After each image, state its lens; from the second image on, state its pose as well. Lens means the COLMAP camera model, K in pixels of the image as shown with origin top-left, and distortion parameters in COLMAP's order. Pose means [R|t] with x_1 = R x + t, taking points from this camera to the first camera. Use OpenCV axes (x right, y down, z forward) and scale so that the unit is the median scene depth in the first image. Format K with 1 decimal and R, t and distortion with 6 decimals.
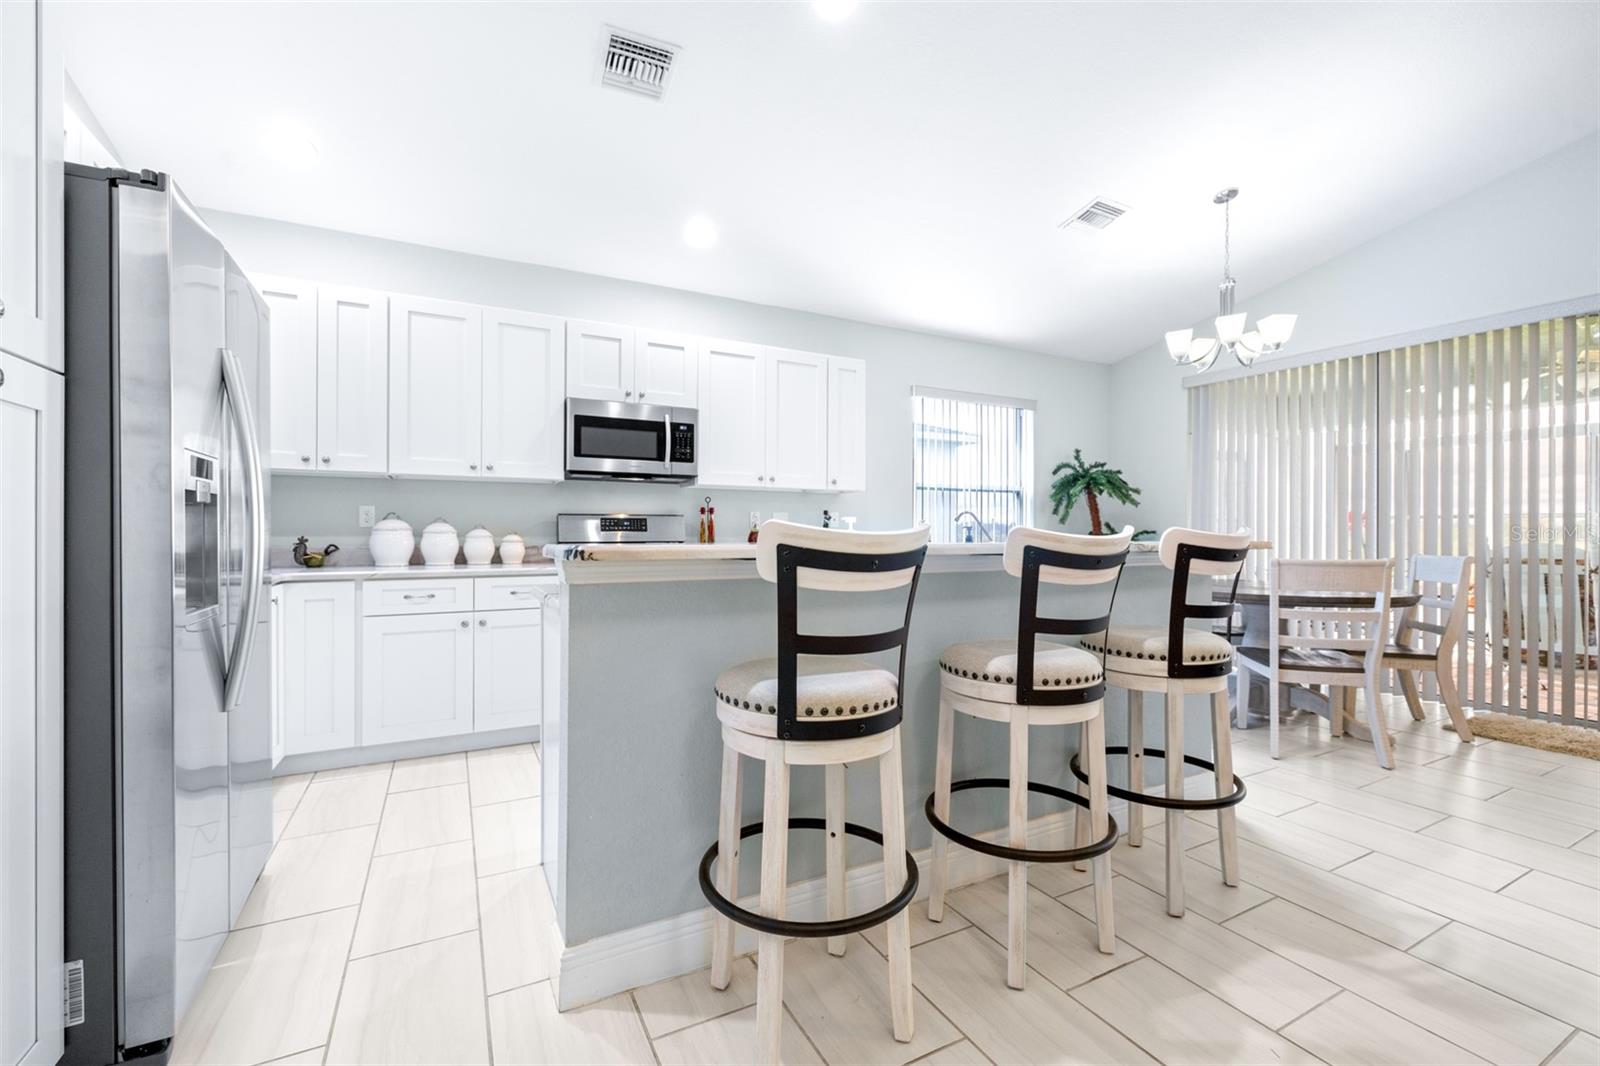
lens RADIAL K [[669.5, 0, 800.0], [0, 669.5, 533.0], [0, 0, 1]] dist [-0.000840, -0.000765]
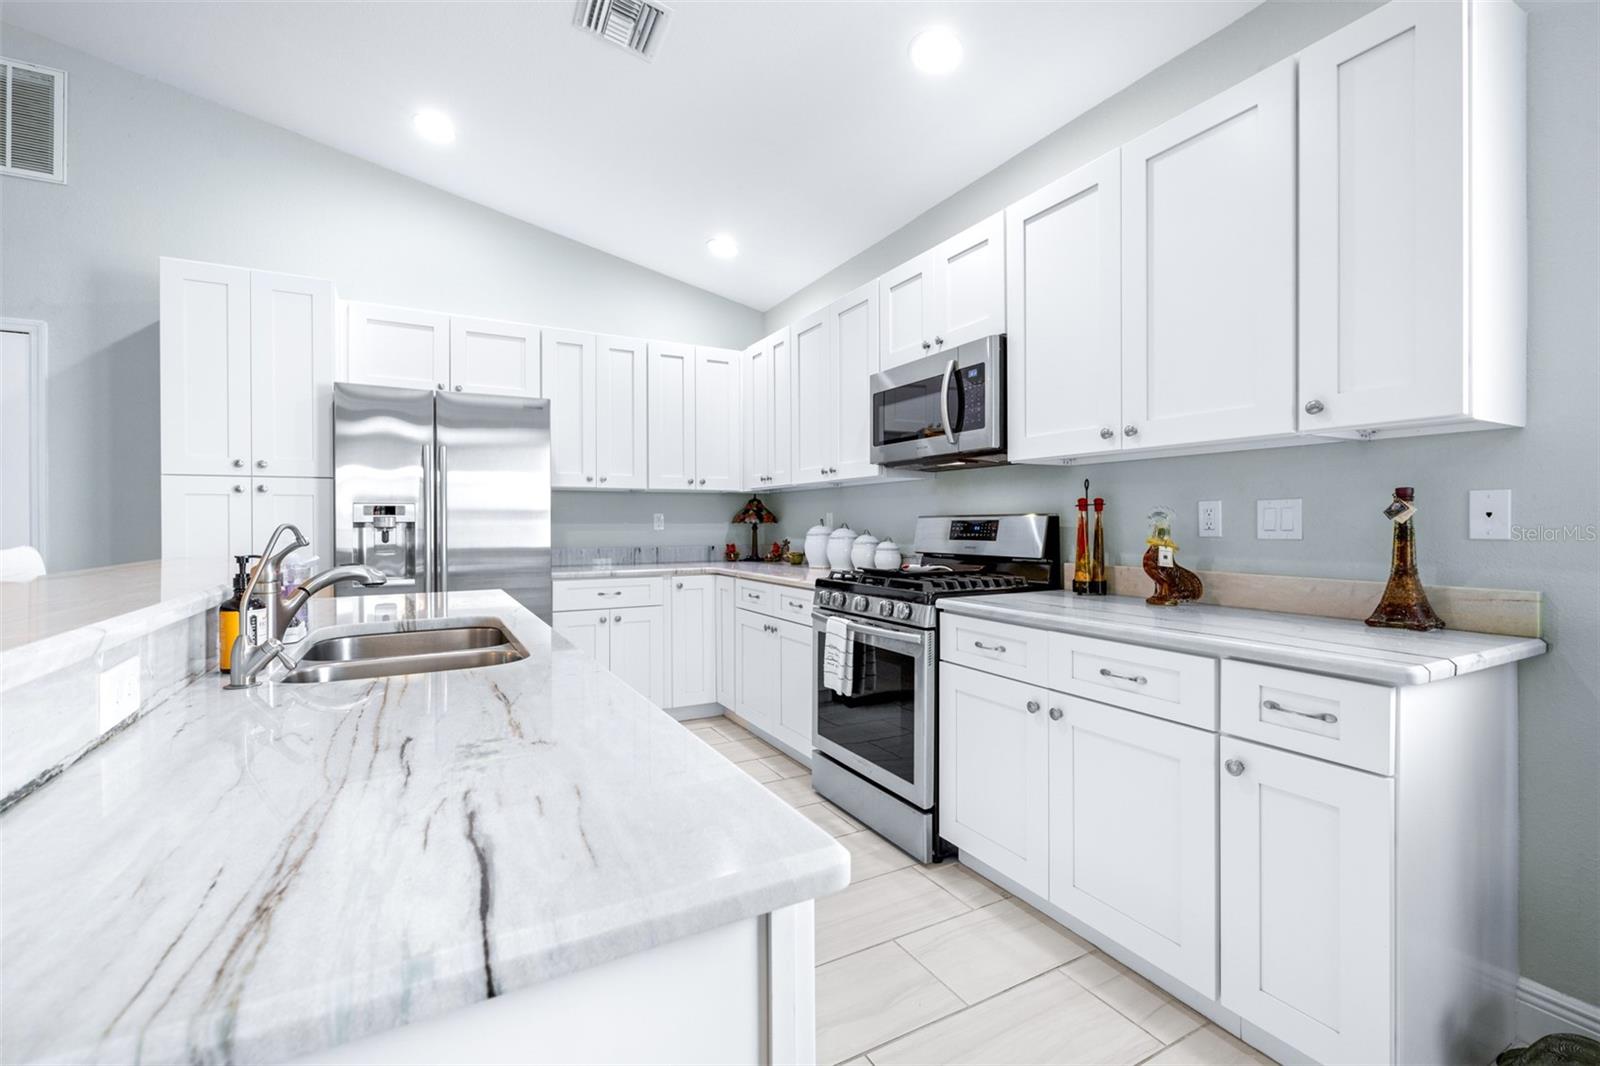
lens RADIAL K [[685.8, 0, 791.4], [0, 685.8, 523.6], [0, 0, 1]] dist [-0.000798, -0.000205]
pose [[0.012056, -0.000133, -0.999927, 0.461882], [0.002070, 0.999998, -0.000108, -0.020150], [0.999925, -0.002069, 0.012056, 0.843605]]
